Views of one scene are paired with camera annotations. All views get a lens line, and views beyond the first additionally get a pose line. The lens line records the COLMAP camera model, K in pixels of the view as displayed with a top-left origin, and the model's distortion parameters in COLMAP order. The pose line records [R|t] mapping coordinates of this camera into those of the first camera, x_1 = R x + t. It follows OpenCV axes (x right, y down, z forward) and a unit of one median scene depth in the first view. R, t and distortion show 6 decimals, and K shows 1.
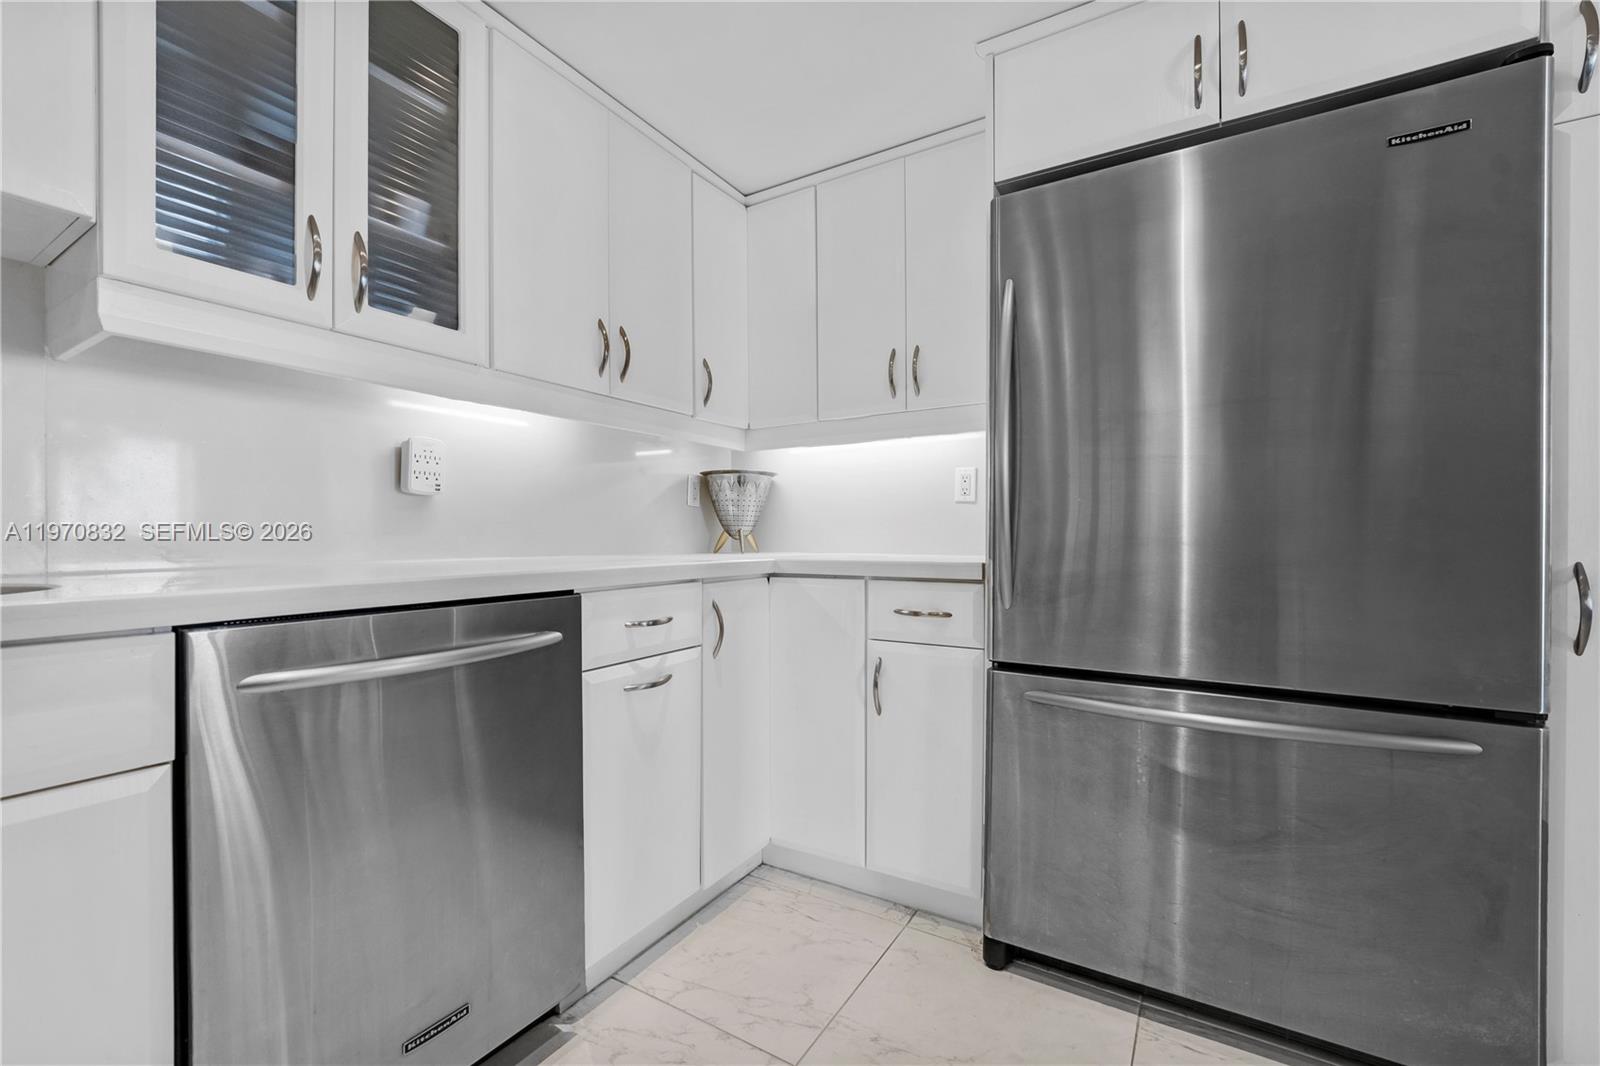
lens RADIAL K [[647.6, 0, 795.0], [0, 647.6, 540.1], [0, 0, 1]] dist [-0.020992, 0.000319]
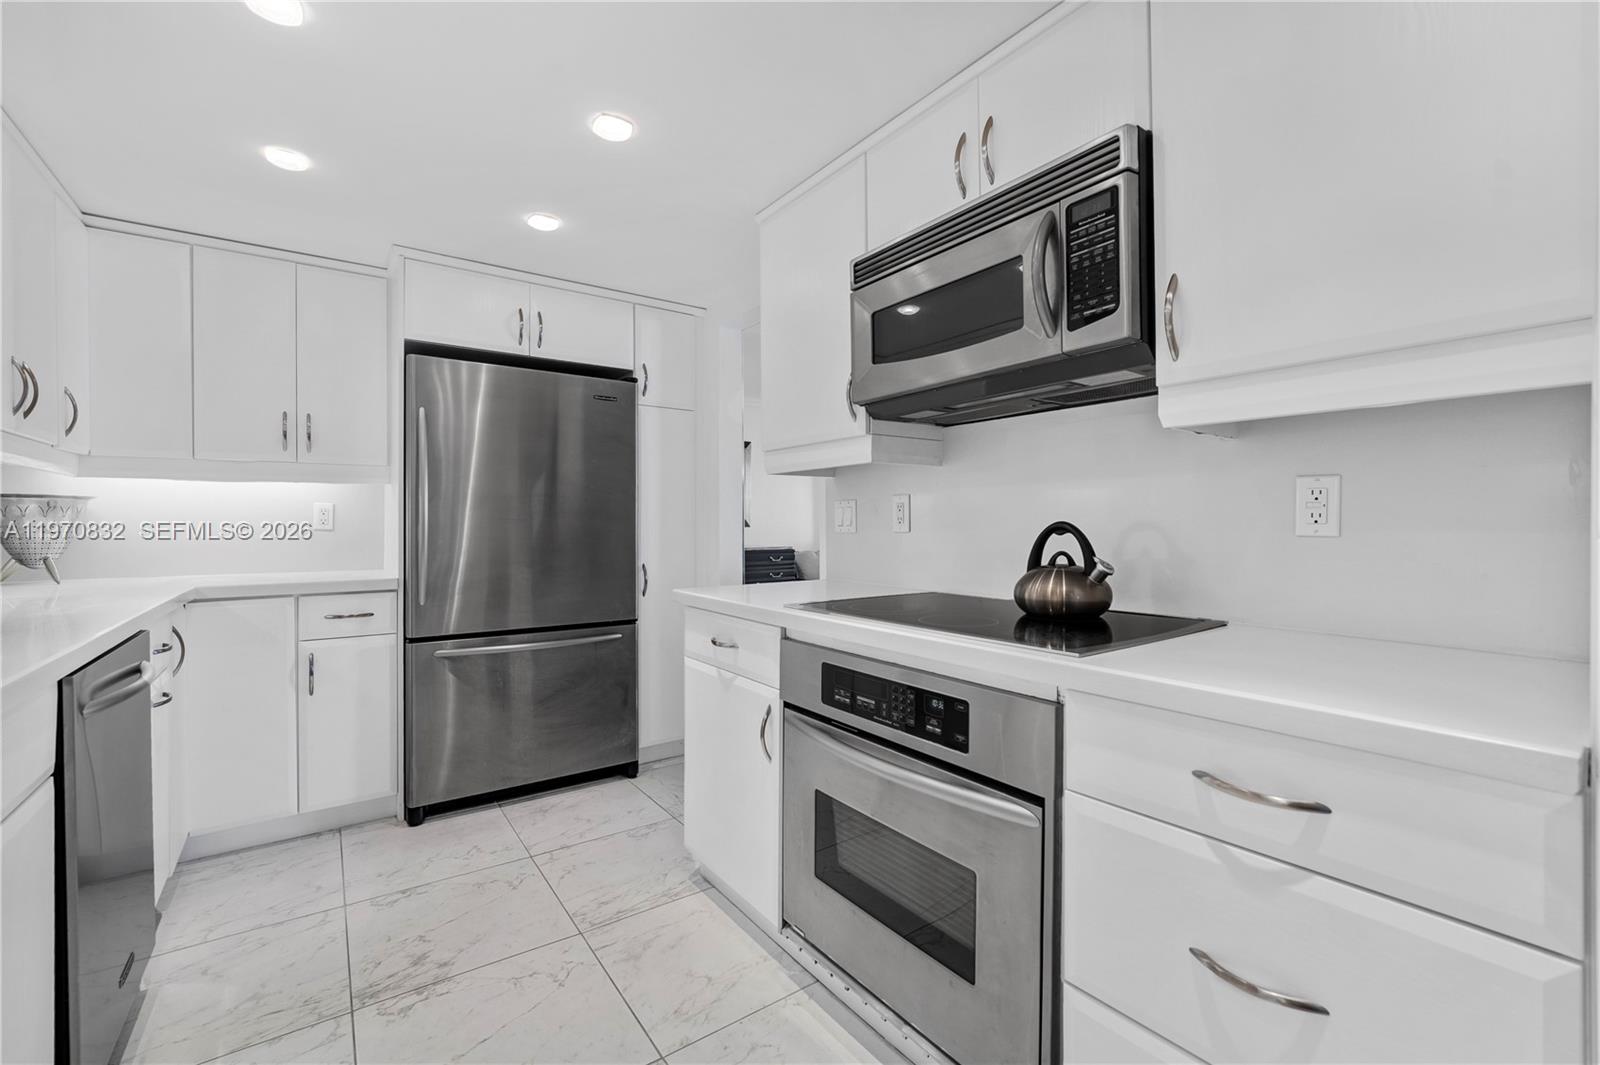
lens RADIAL K [[670.5, 0, 800.0], [0, 670.5, 532.5], [0, 0, 1]] dist [-0.001647, -0.000100]
pose [[0.370923, -0.011331, 0.928594, -0.798613], [0.003942, 0.999936, 0.010627, -0.082513], [-0.928655, -0.000281, 0.370944, -0.479032]]
